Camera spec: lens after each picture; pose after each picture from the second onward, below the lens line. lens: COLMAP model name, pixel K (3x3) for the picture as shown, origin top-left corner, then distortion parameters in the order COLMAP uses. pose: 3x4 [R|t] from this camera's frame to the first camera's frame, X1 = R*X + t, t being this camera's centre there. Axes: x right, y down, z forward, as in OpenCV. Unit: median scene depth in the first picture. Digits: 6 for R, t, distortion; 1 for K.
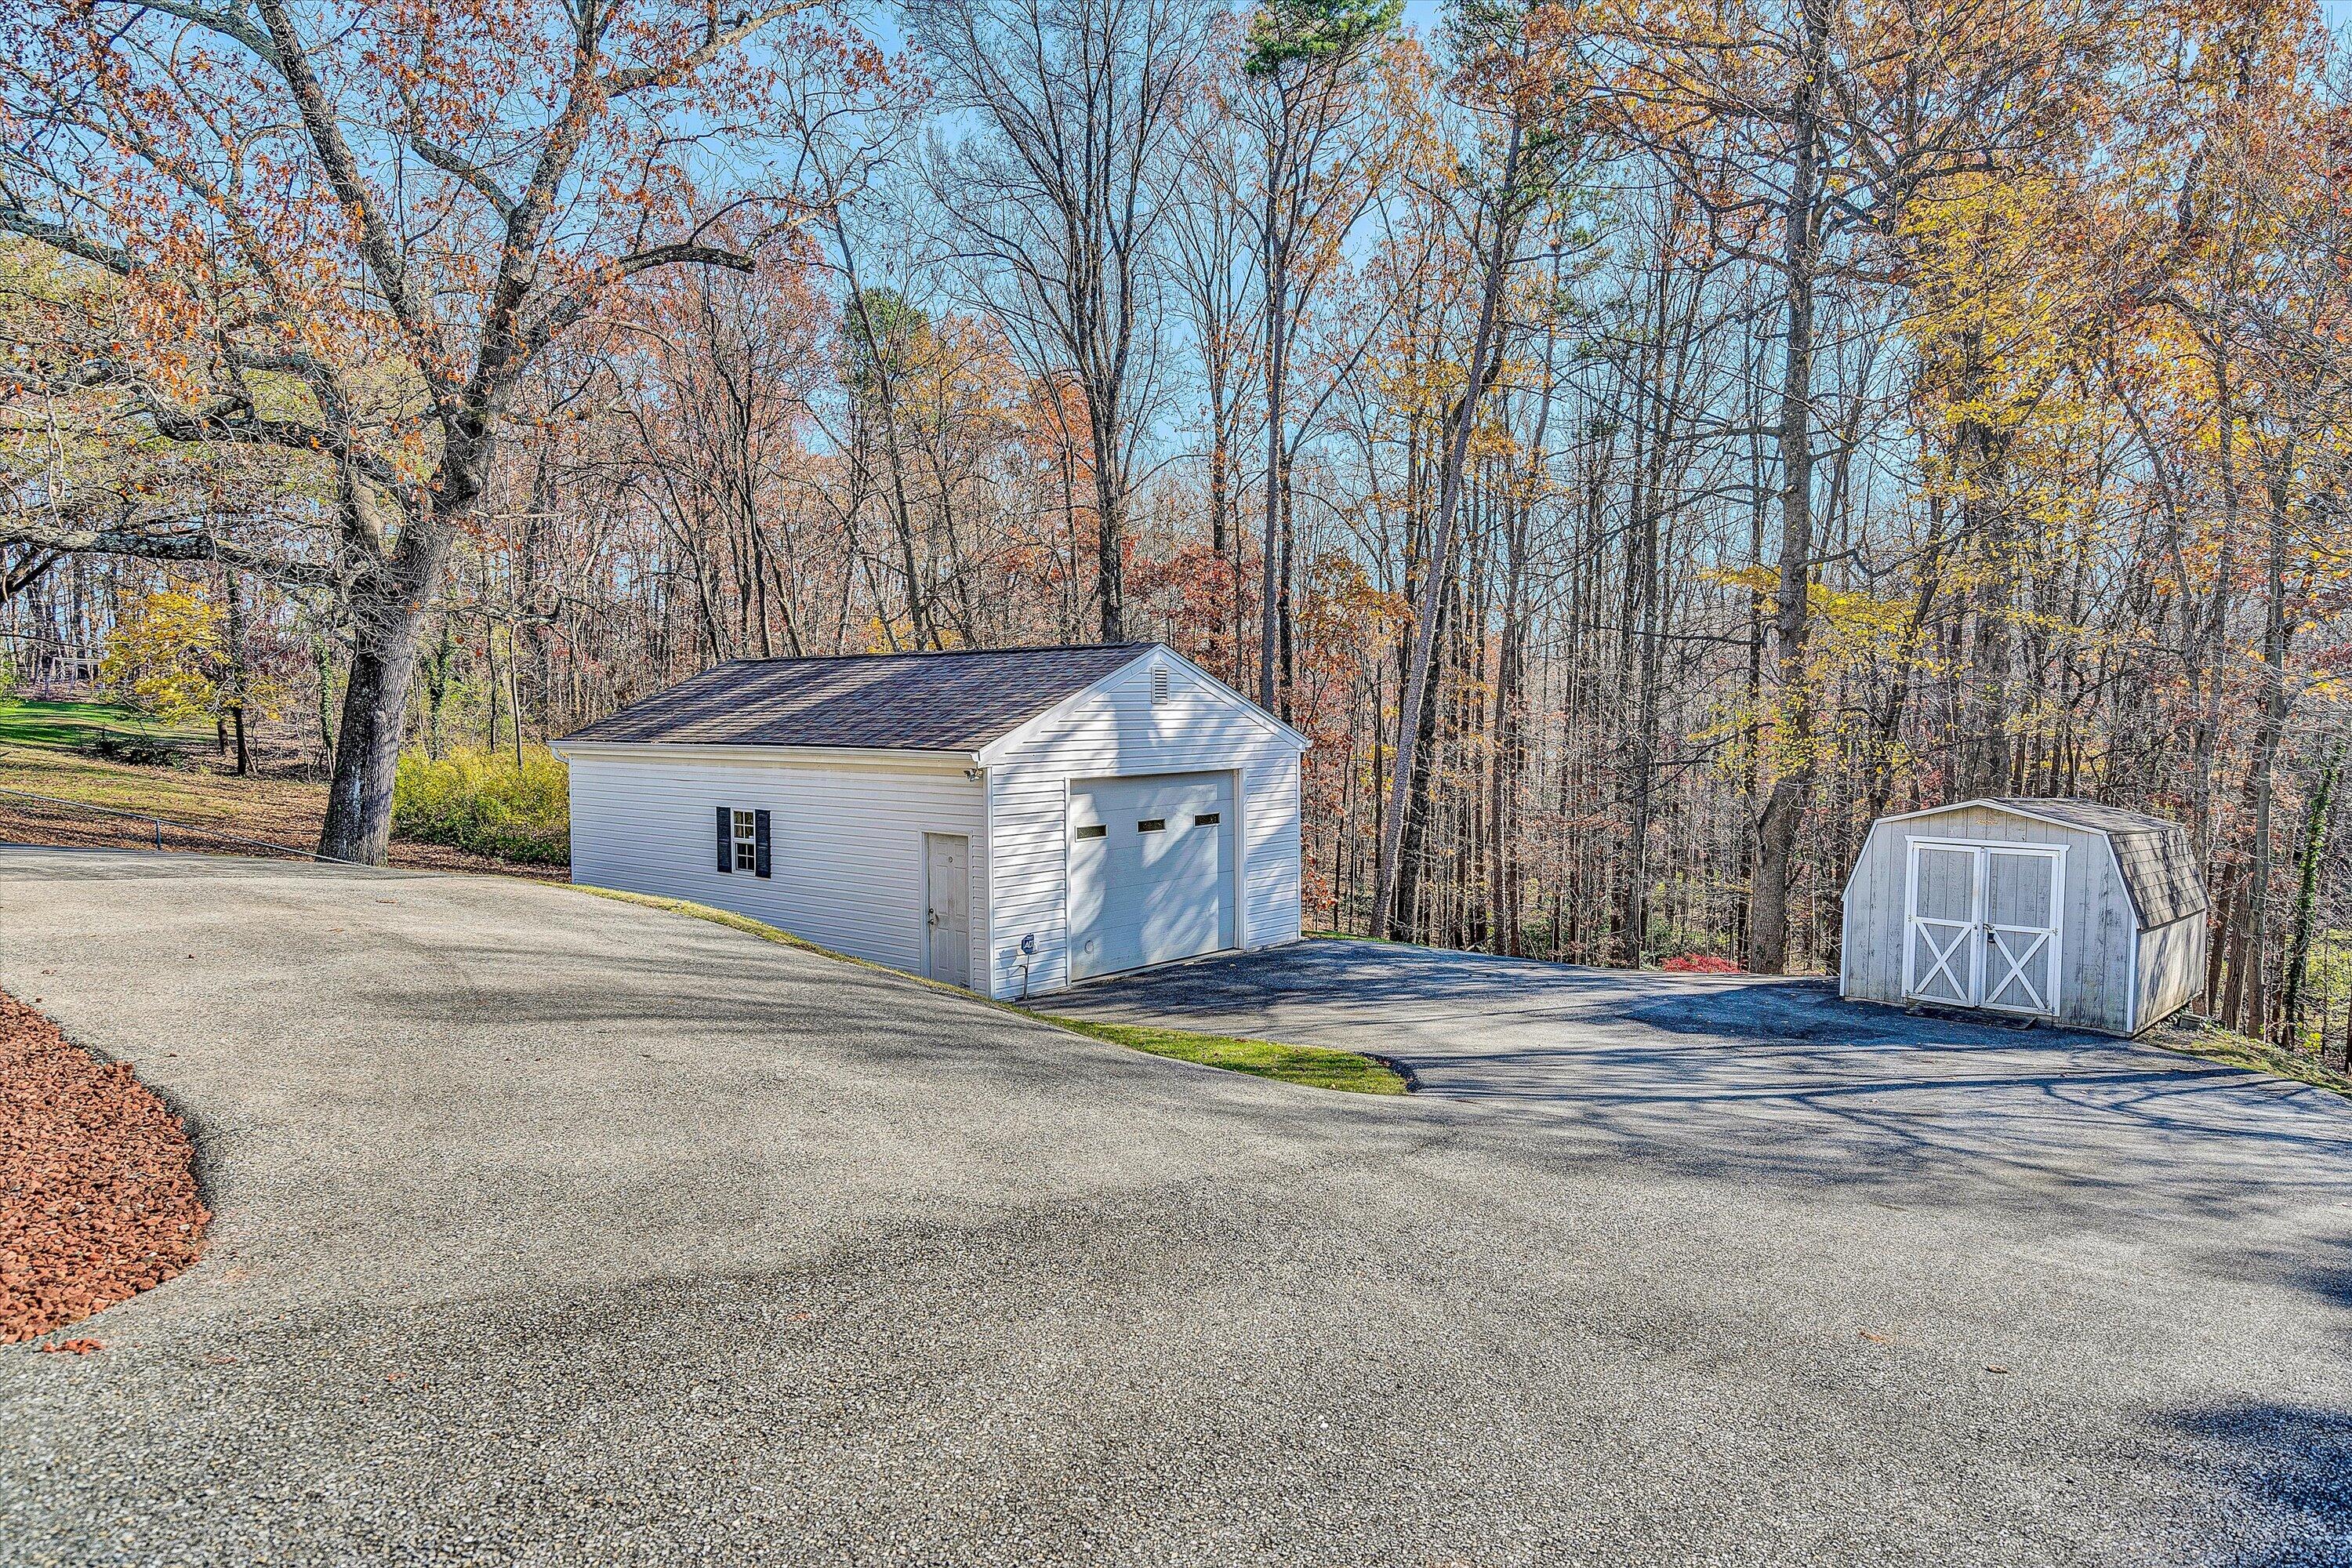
lens RADIAL K [[1127.8, 0, 1187.5], [0, 1127.8, 779.2], [0, 0, 1]] dist [0.002292, 0.000333]
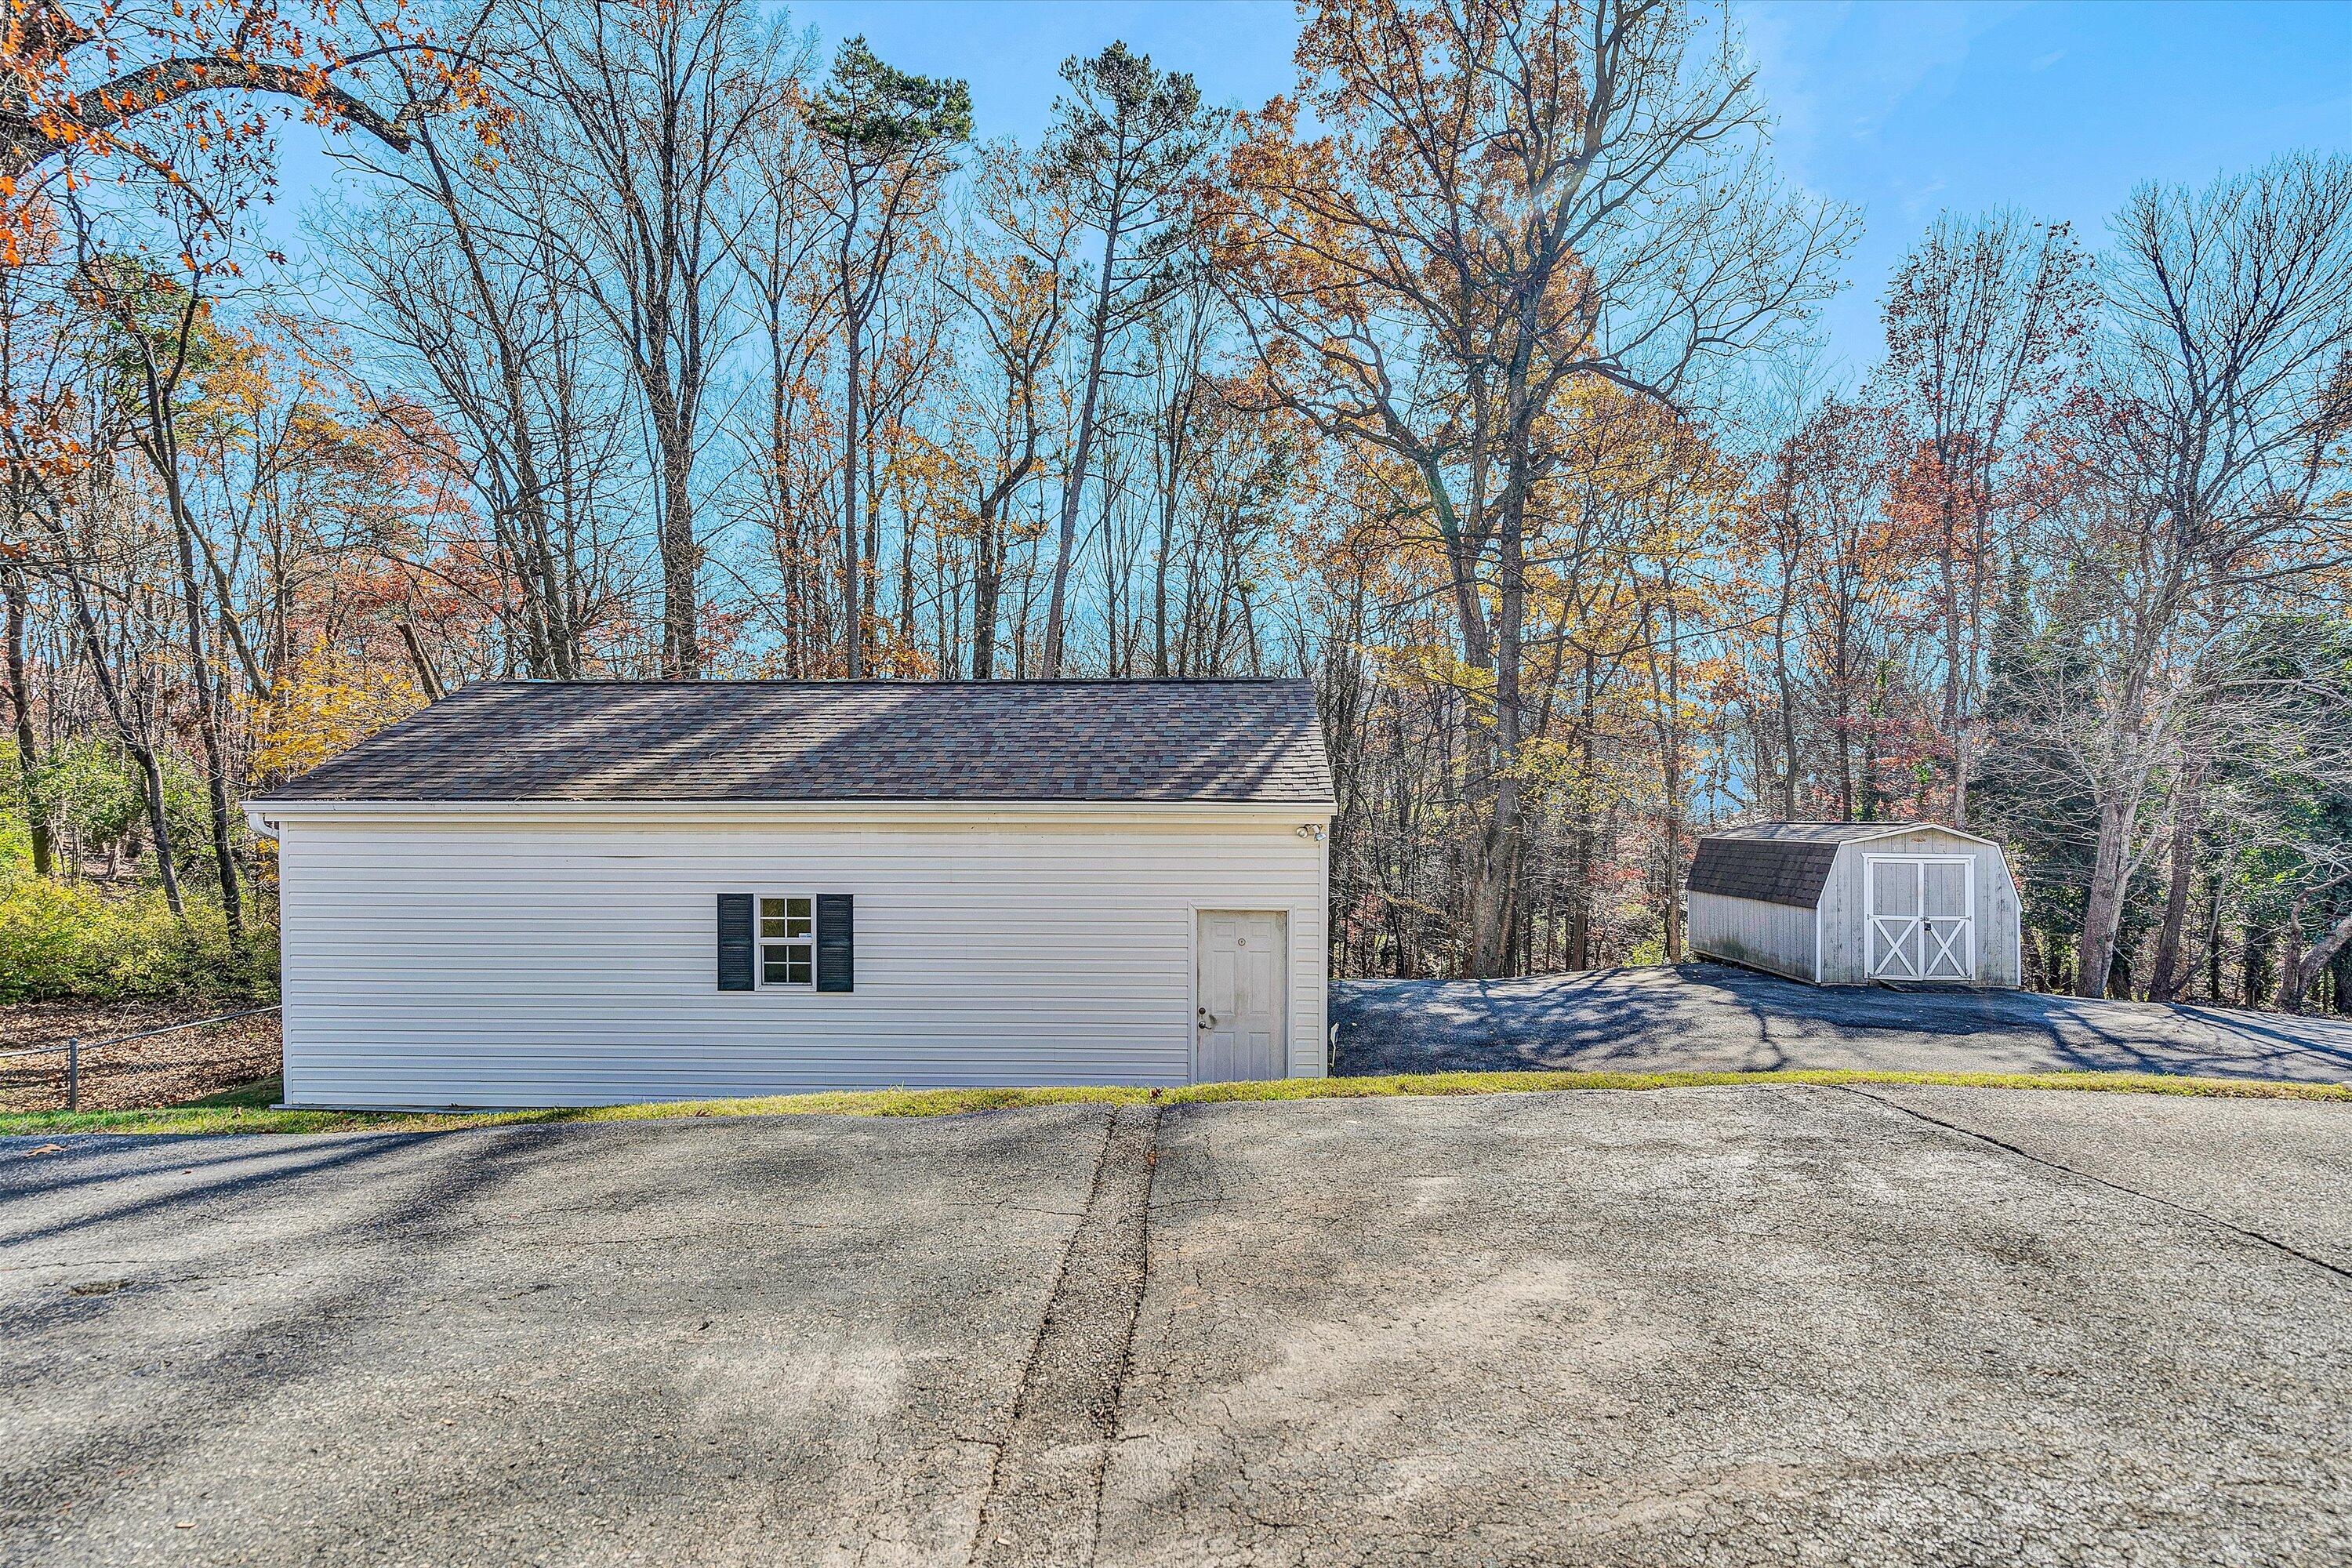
lens RADIAL K [[1127.8, 0, 1187.5], [0, 1127.8, 779.2], [0, 0, 1]] dist [0.002292, 0.000333]
pose [[0.824390, -0.010813, 0.565919, -0.591290], [0.027679, 0.999392, -0.021224, -0.022966], [-0.565345, 0.033161, 0.824188, 0.299703]]
